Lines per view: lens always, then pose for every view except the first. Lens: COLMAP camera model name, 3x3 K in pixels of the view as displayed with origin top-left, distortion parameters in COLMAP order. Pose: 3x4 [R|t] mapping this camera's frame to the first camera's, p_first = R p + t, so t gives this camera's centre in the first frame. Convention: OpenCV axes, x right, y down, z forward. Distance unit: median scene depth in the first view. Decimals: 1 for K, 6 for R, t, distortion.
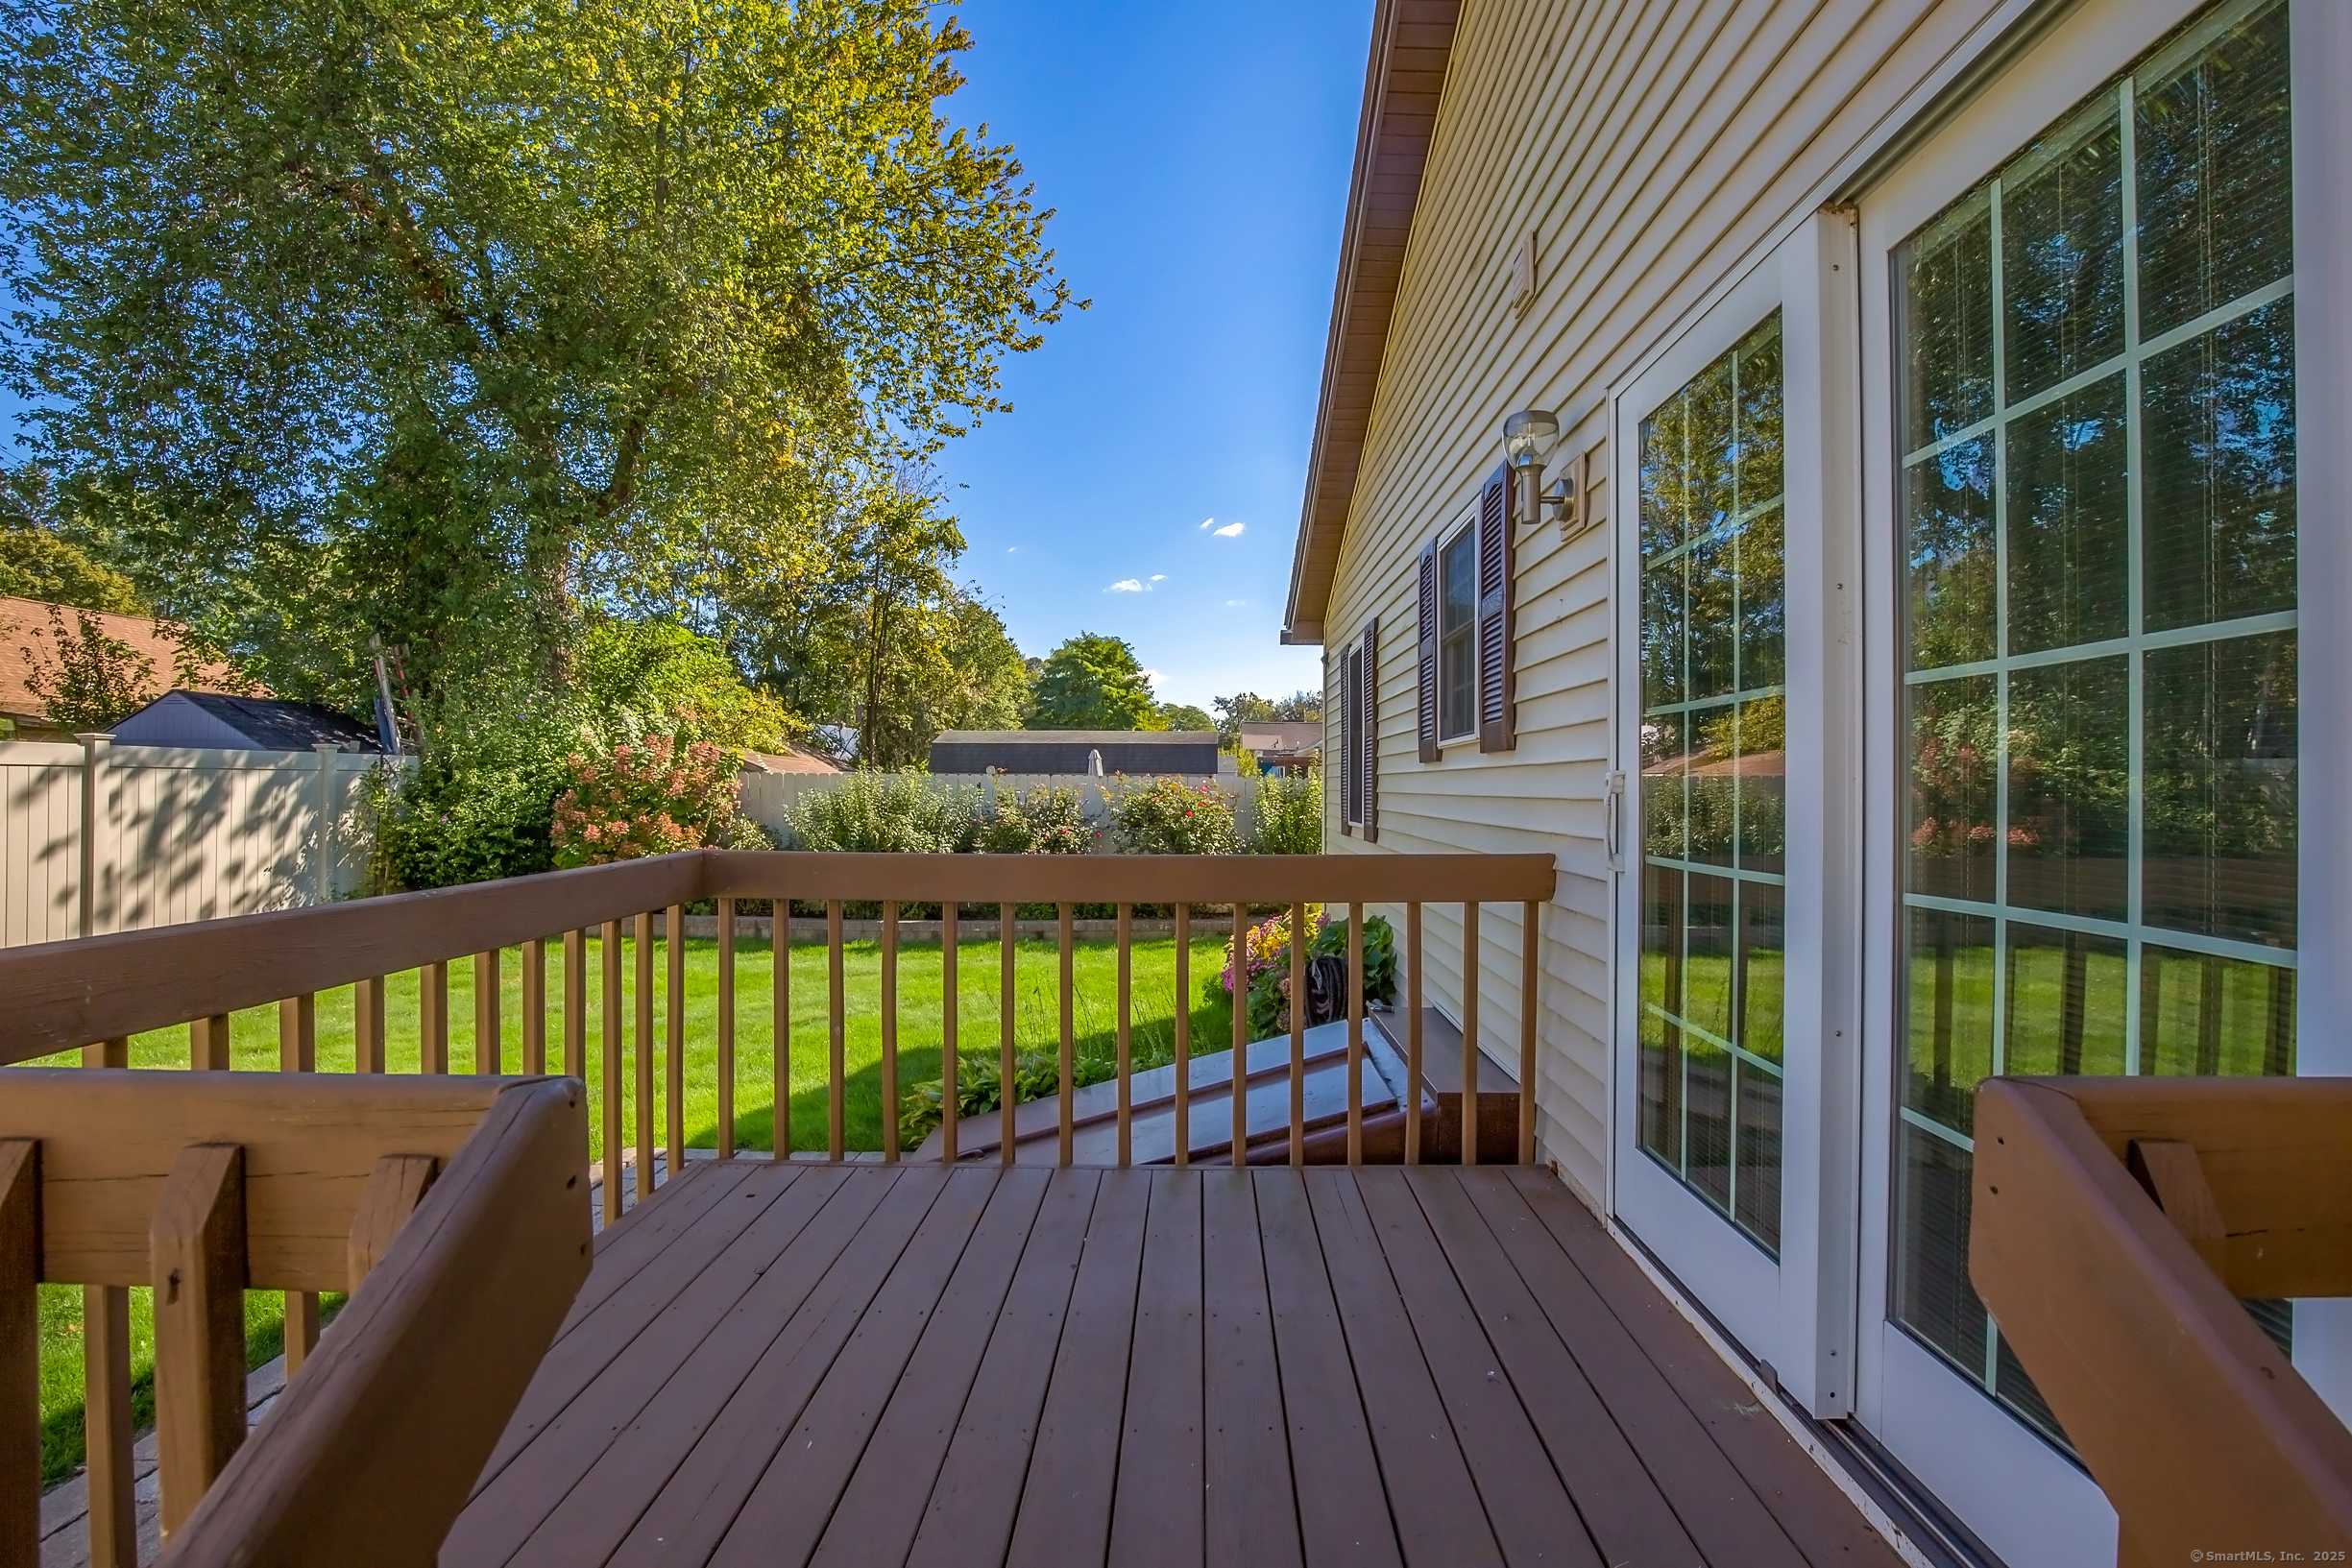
lens RADIAL K [[1130.8, 0, 1176.0], [0, 1130.8, 784.0], [0, 0, 1]] dist [-0.017776, 0.000295]
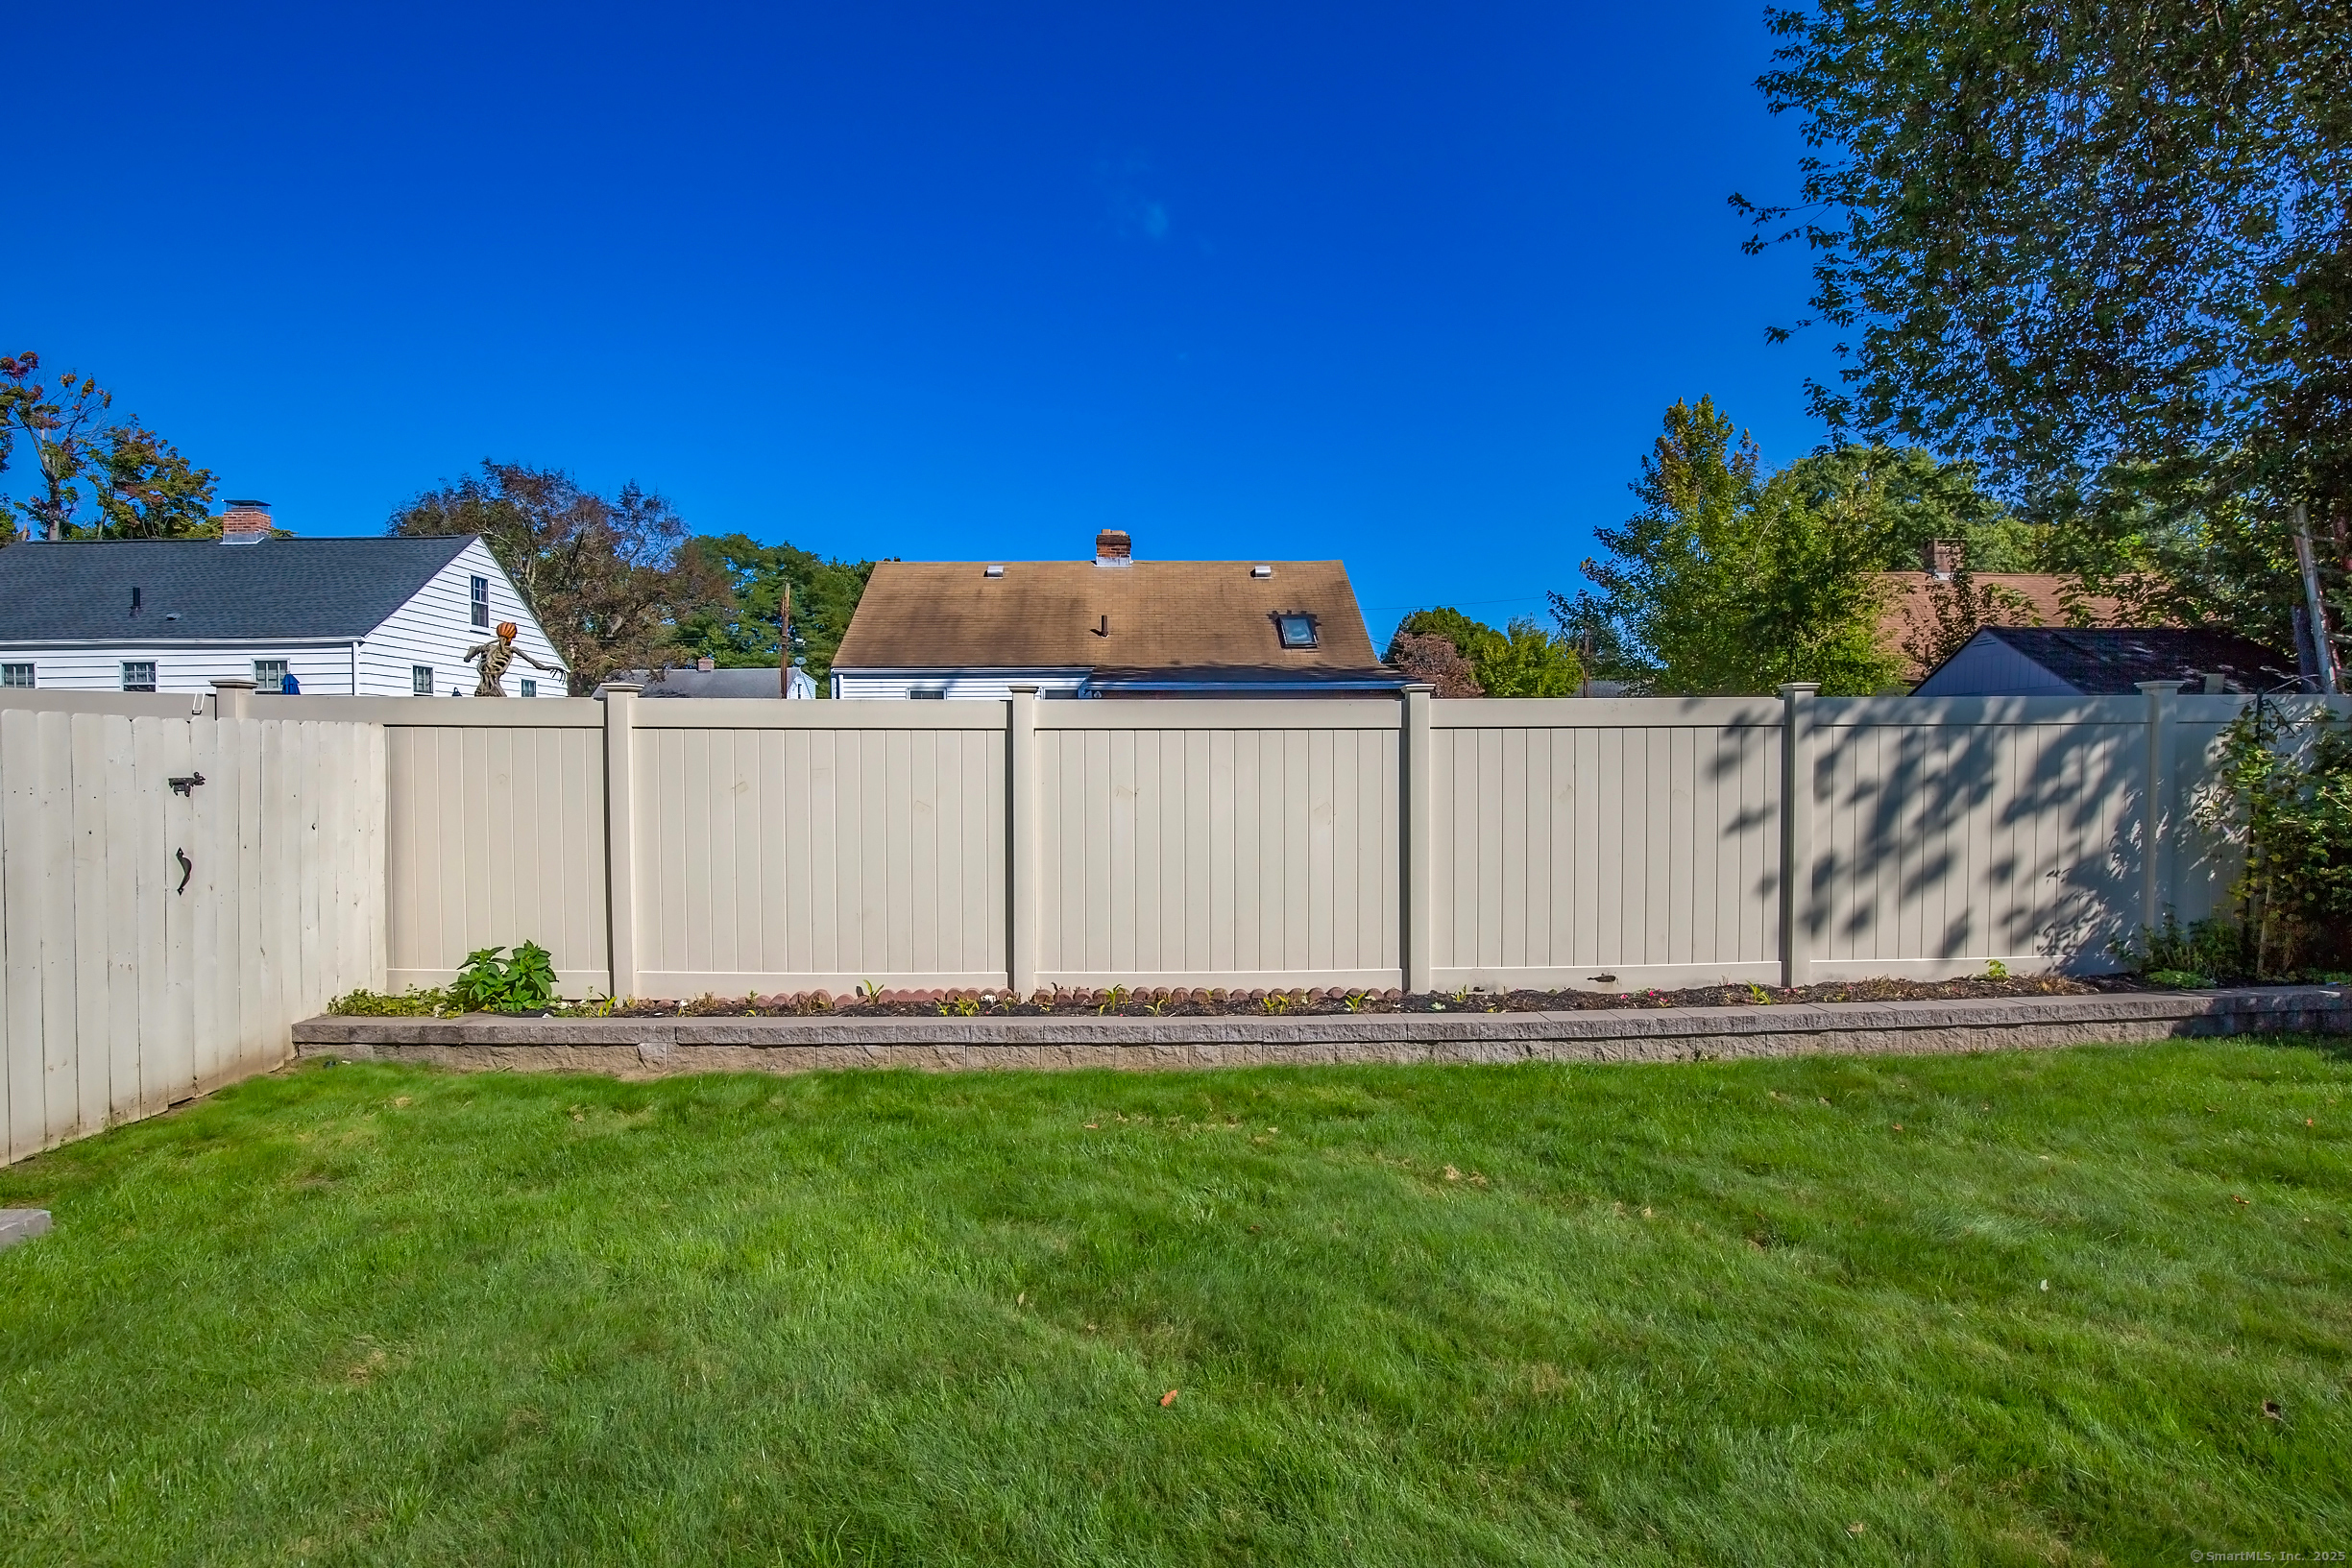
lens RADIAL K [[1107.6, 0, 1176.0], [0, 1107.6, 784.0], [0, 0, 1]] dist [-0.028616, 0.001877]
pose [[0.065150, 0.014010, -0.997777, -0.170642], [0.012606, 0.999810, 0.014862, 0.005414], [0.997796, -0.013546, 0.064961, 0.365275]]
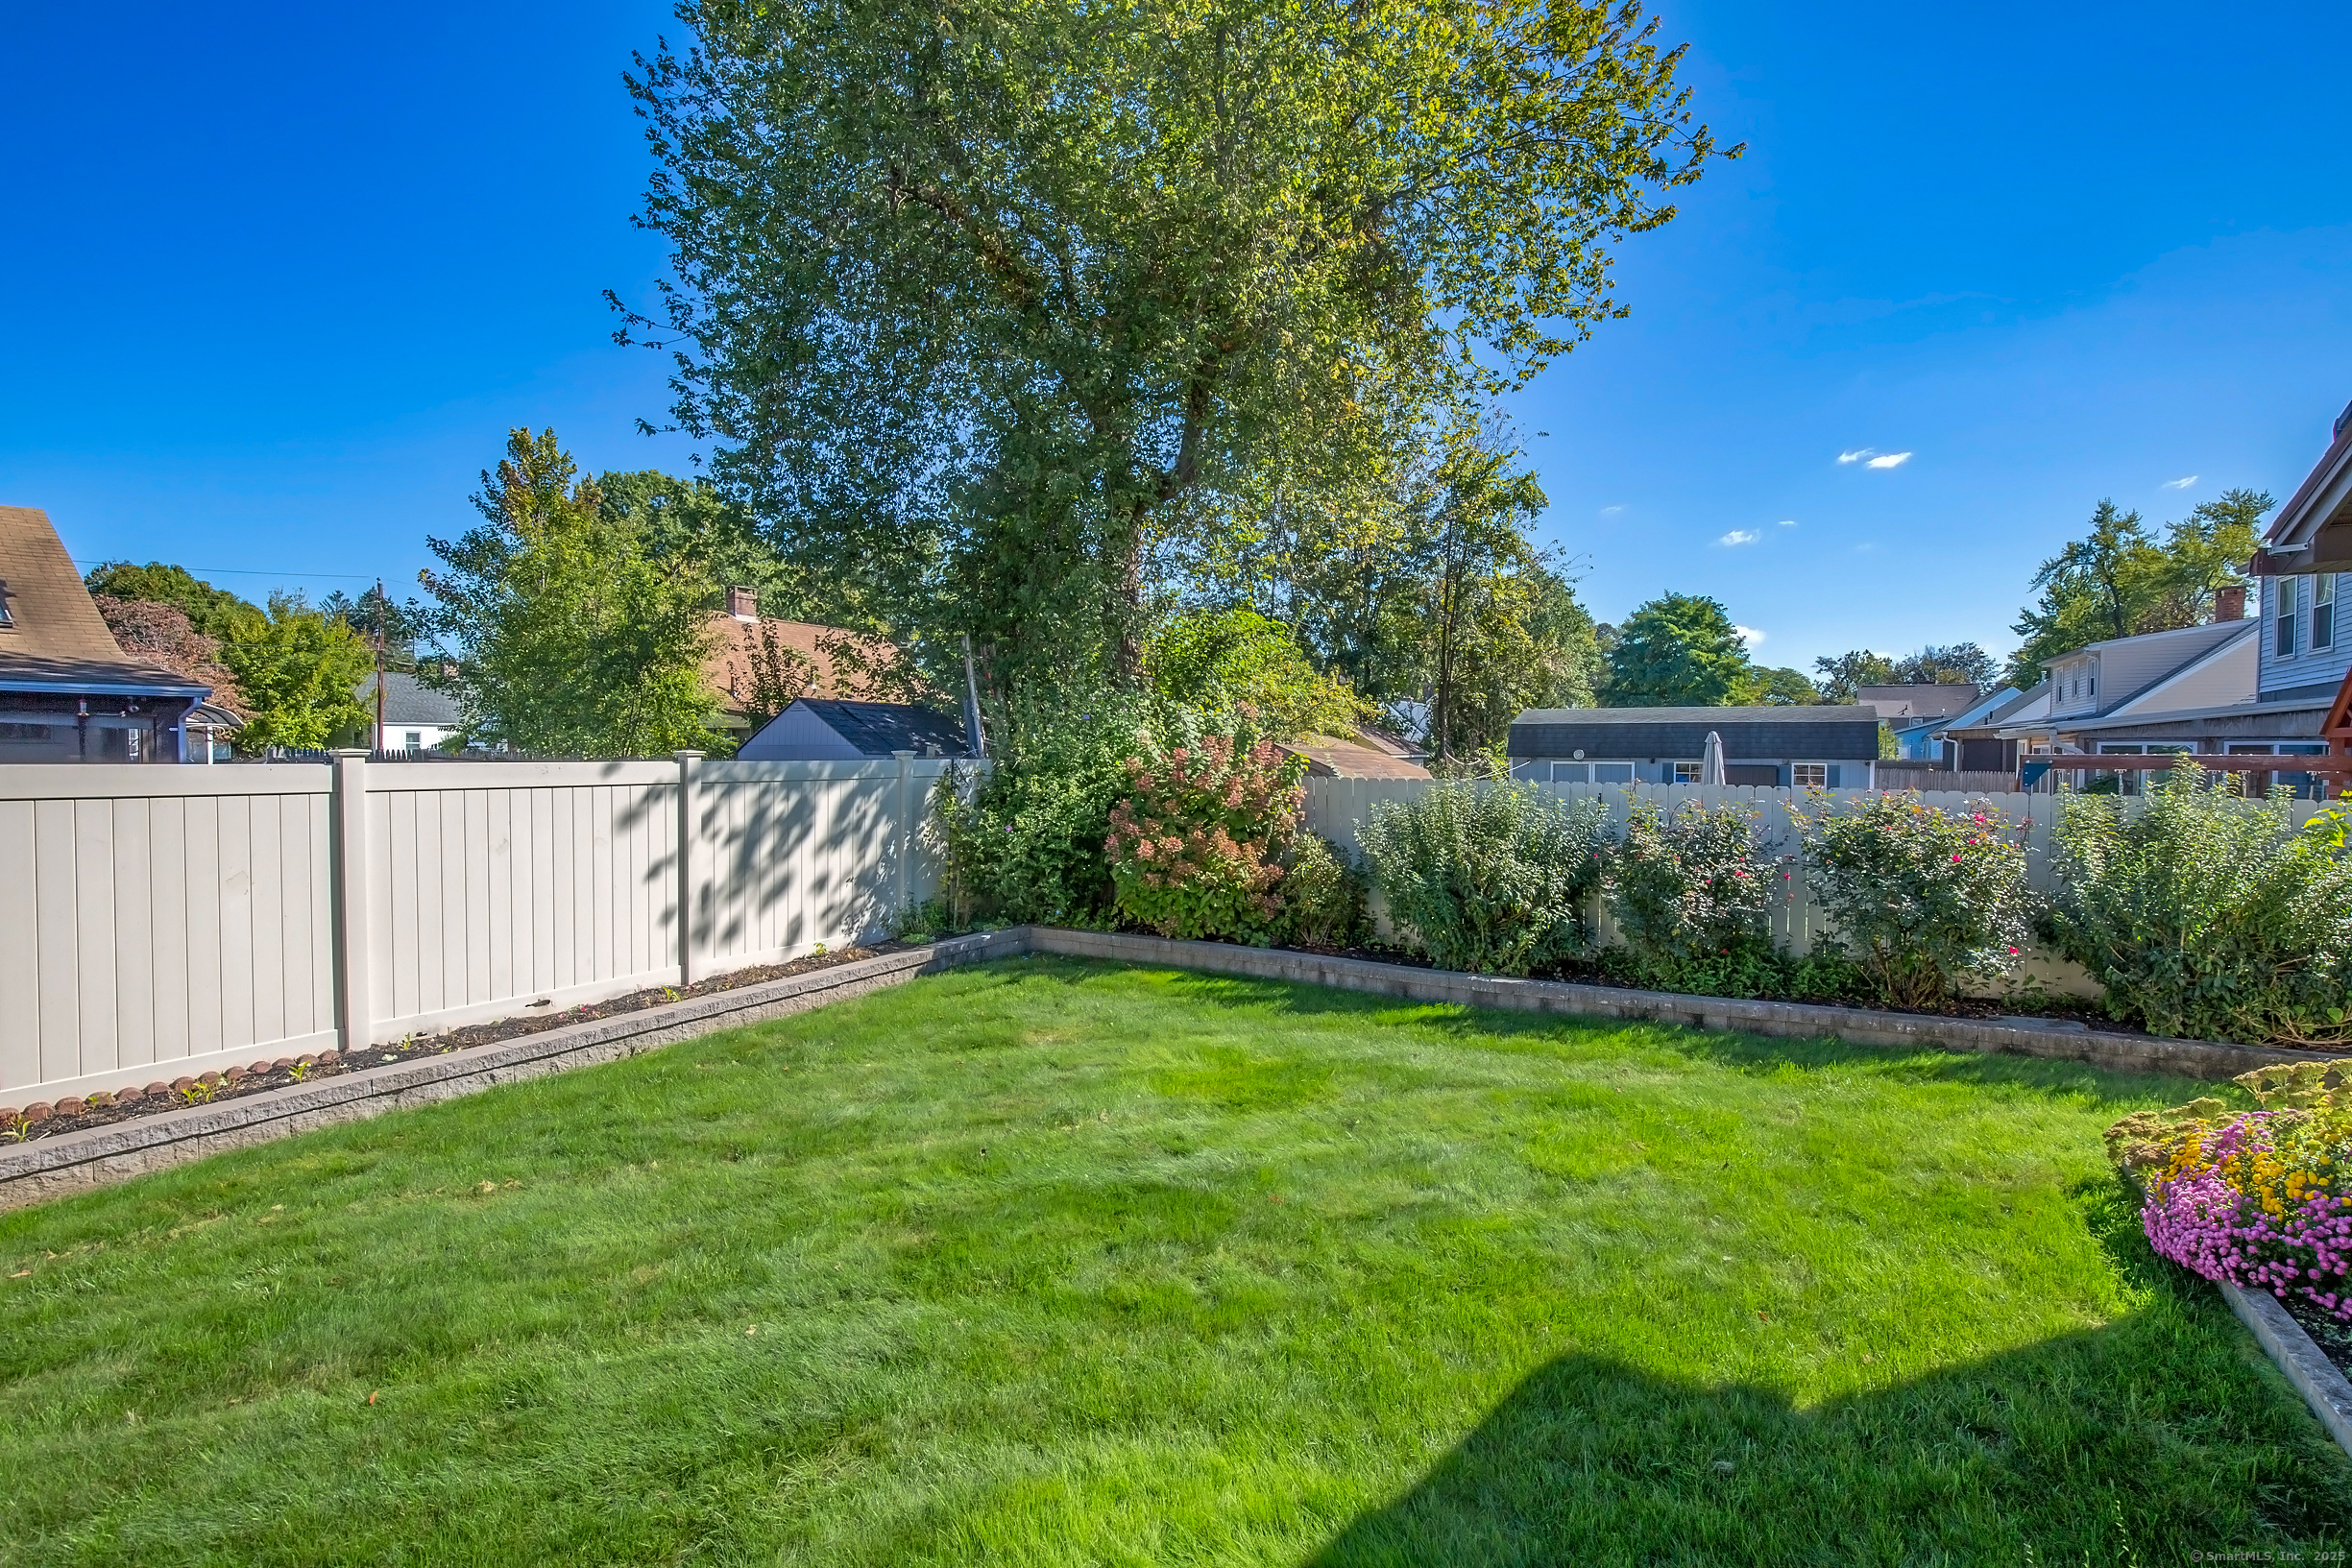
lens RADIAL K [[1084.5, 0, 1191.6], [0, 1084.5, 787.1], [0, 0, 1]] dist [-0.022106, 0.000792]
pose [[0.885458, 0.014813, -0.464483, -0.084379], [0.000342, 0.999471, 0.032528, -0.031039], [0.464719, -0.028961, 0.884984, 0.243948]]
